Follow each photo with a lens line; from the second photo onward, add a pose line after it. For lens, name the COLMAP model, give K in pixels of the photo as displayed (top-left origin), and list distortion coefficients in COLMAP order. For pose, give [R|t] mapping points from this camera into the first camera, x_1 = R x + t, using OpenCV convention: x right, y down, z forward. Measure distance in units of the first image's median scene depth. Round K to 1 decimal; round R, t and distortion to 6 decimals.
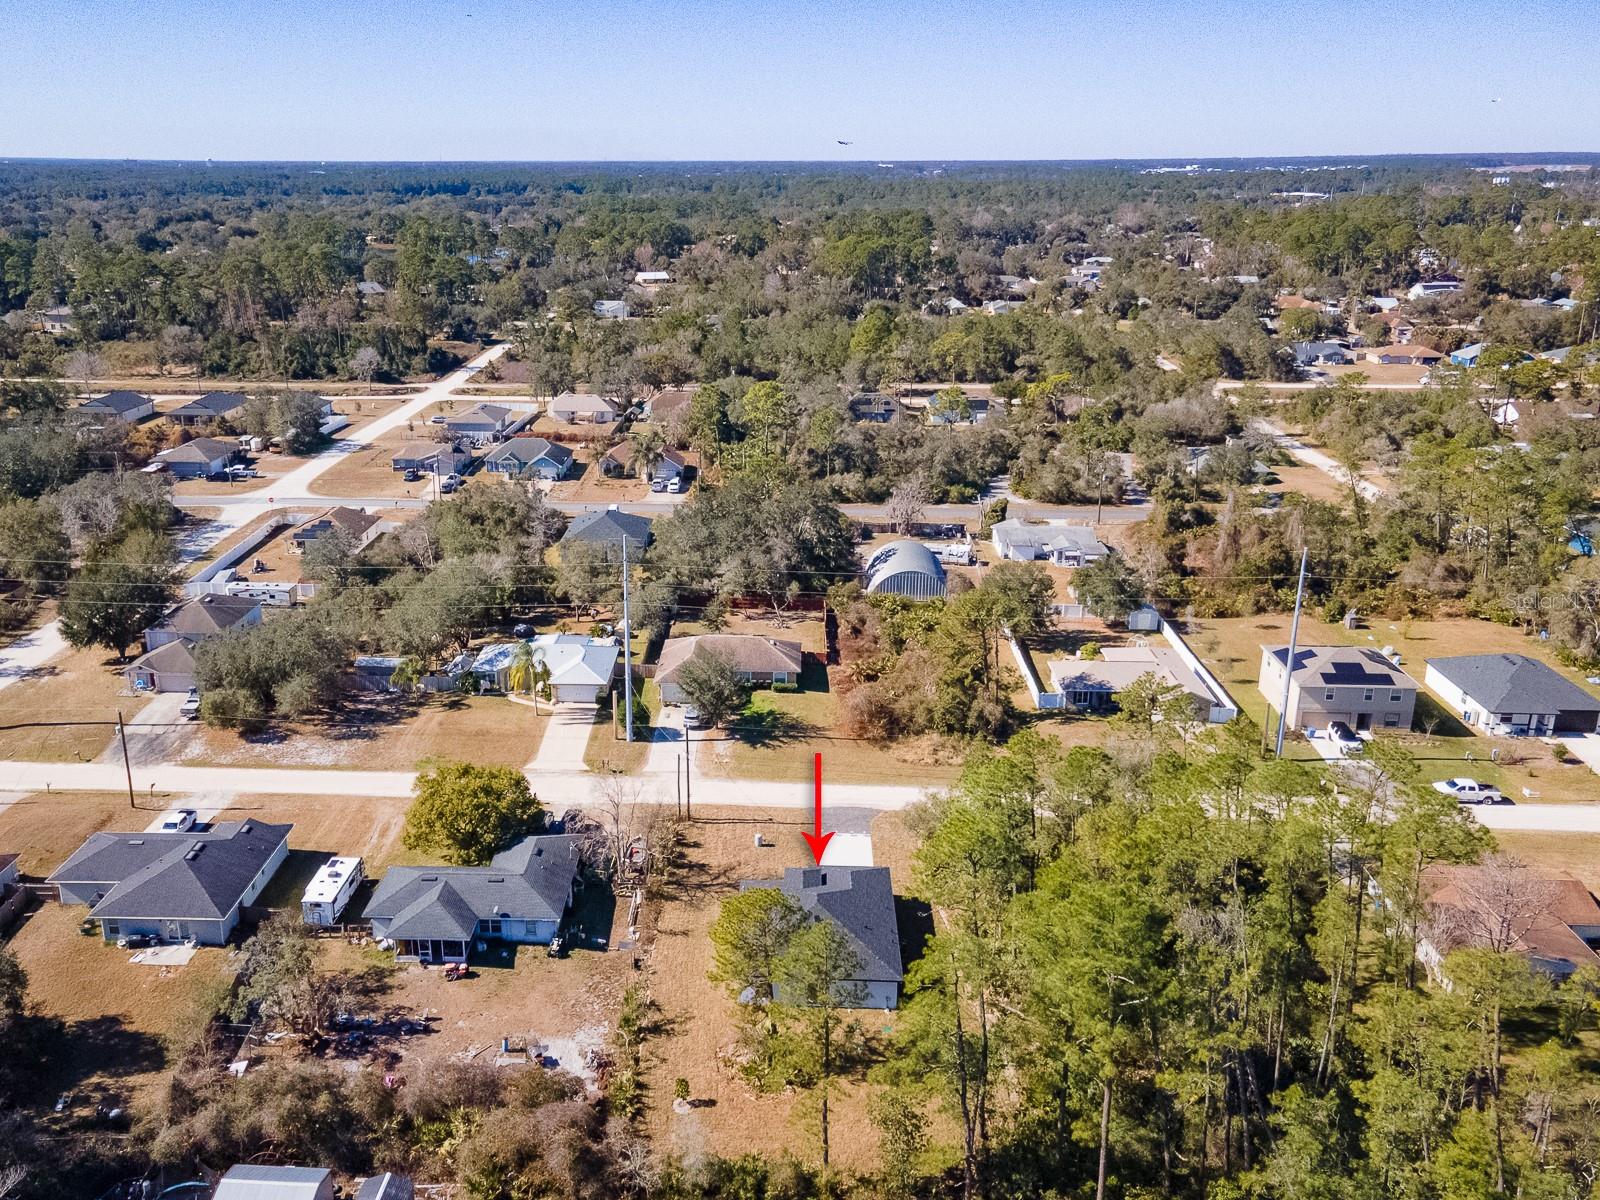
lens RADIAL K [[1303.6, 0, 800.0], [0, 1303.6, 600.0], [0, 0, 1]] dist [0.064952, -0.004398]
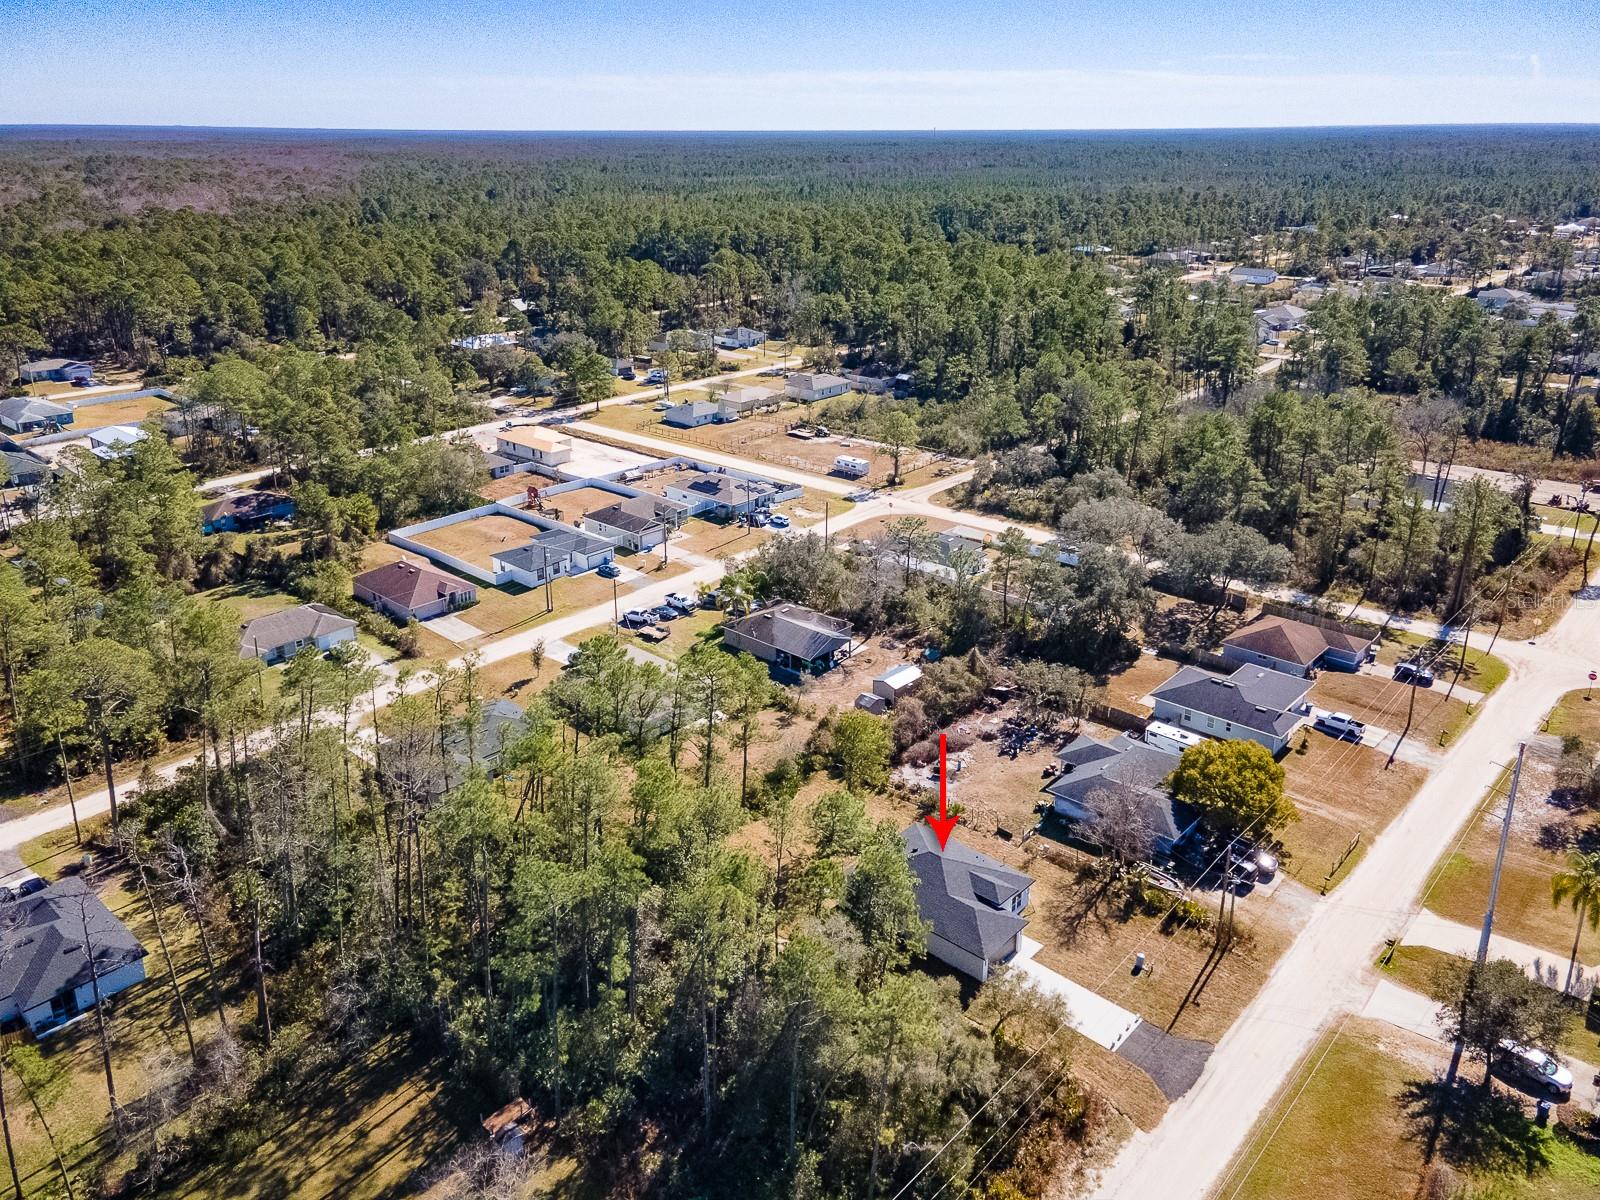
lens RADIAL K [[1130.0, 0, 803.8], [0, 1130.0, 549.1], [0, 0, 1]] dist [0.037166, -0.001163]
pose [[-0.636581, 0.265437, -0.724091, 0.645396], [-0.254173, 0.814235, 0.521937, -0.427572], [0.728121, 0.516299, -0.450860, 1.067676]]
